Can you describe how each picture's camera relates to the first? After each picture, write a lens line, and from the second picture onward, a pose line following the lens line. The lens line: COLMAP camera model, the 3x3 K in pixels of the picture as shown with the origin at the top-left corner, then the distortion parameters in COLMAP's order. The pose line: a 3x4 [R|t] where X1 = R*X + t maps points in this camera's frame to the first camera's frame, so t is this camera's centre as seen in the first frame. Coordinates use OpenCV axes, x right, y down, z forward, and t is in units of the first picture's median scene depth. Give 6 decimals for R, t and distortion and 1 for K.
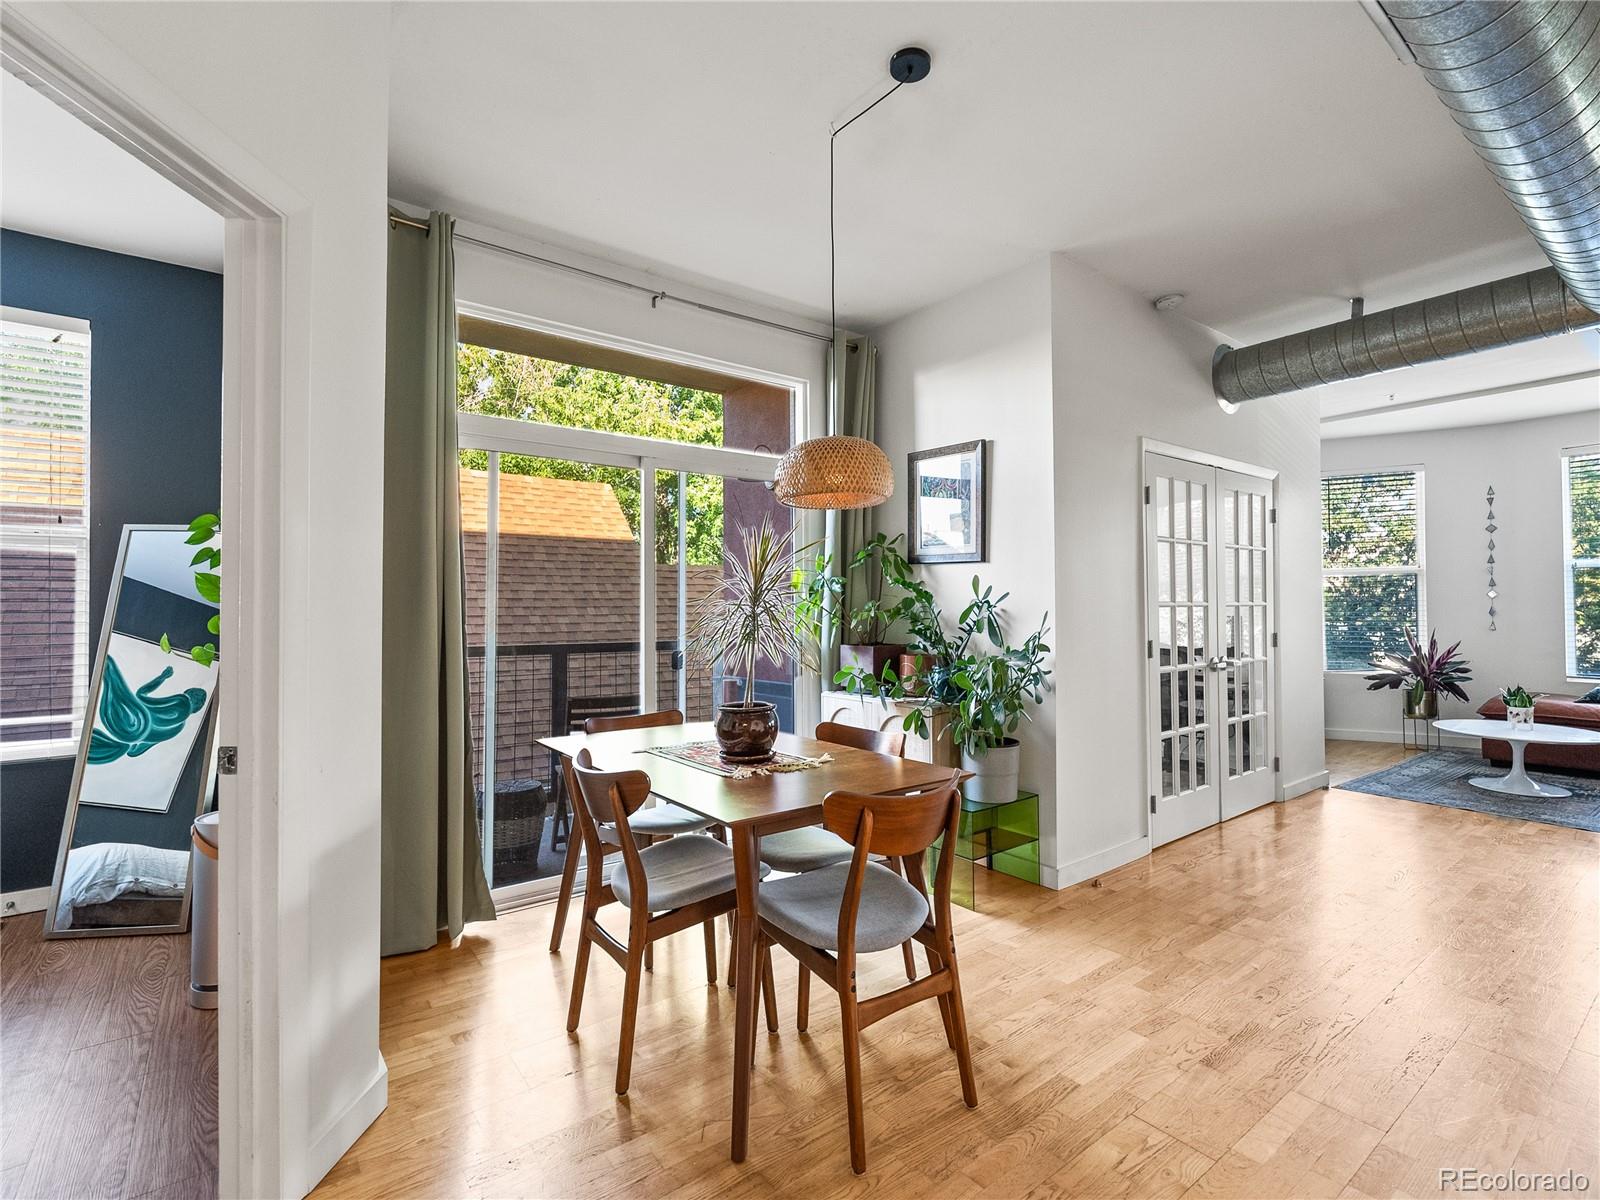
lens RADIAL K [[743.3, 0, 809.1], [0, 743.3, 598.4], [0, 0, 1]] dist [-0.006808, 0.002592]
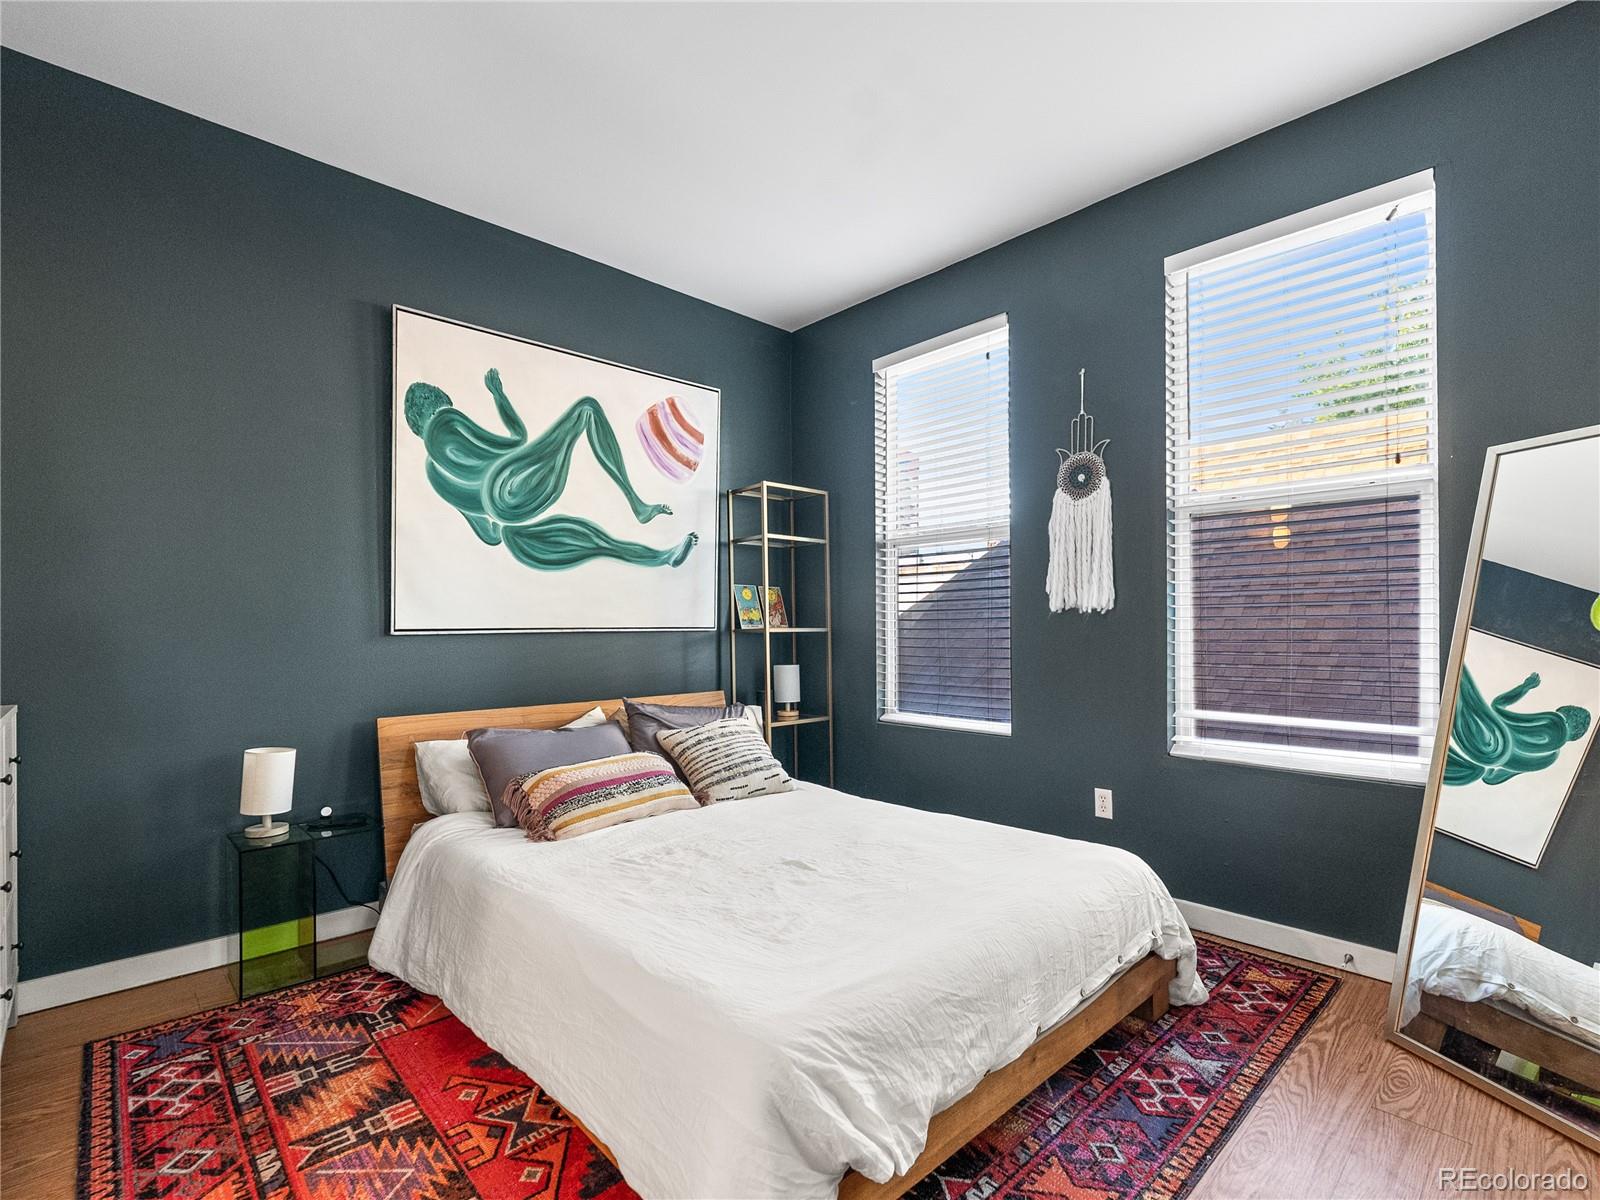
lens RADIAL K [[743.3, 0, 803.6], [0, 743.3, 621.2], [0, 0, 1]] dist [-0.006808, 0.002592]
pose [[0.096465, 0.001932, -0.995335, -0.317438], [0.016511, 0.999857, 0.003541, 0.040223], [0.995199, -0.016775, 0.096419, 0.317535]]
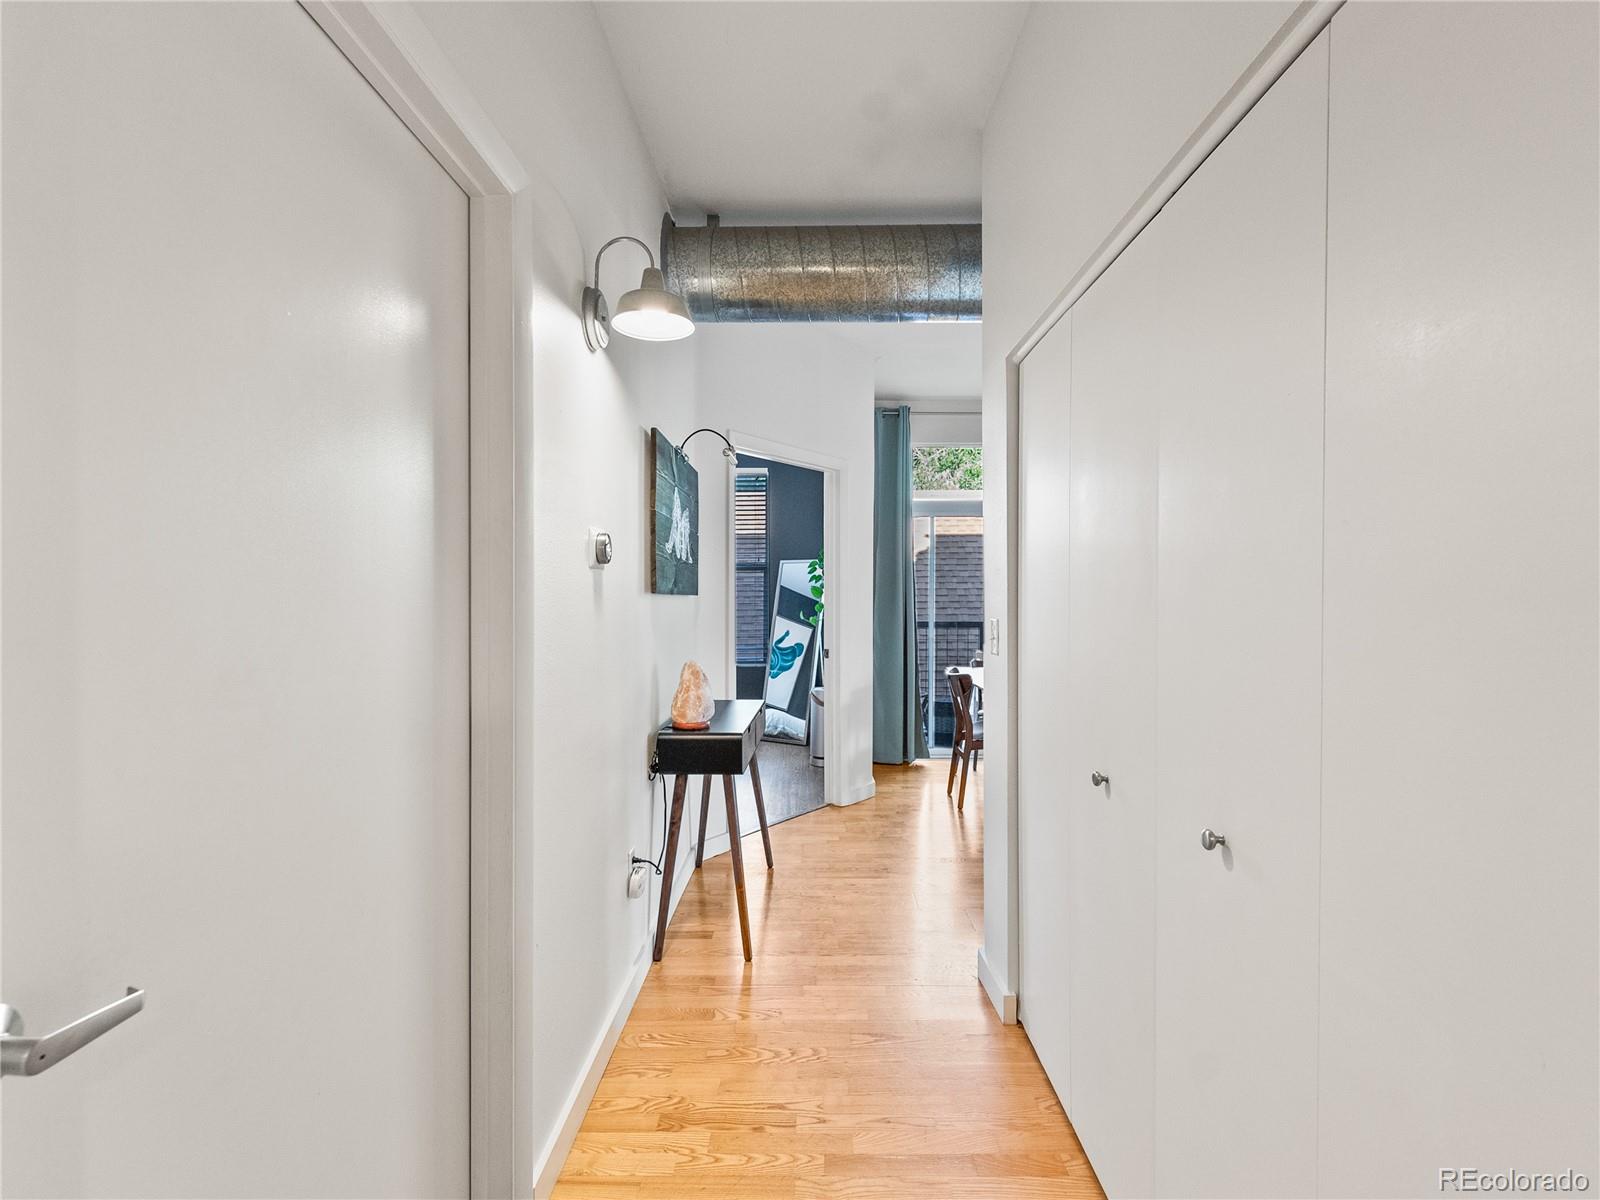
lens RADIAL K [[743.3, 0, 802.7], [0, 743.3, 596.2], [0, 0, 1]] dist [-0.006808, 0.002592]
pose [[0.786400, 0.008550, -0.617658, 0.455379], [0.001422, 0.999877, 0.015651, -0.028736], [0.617715, -0.013187, 0.786291, -0.651202]]
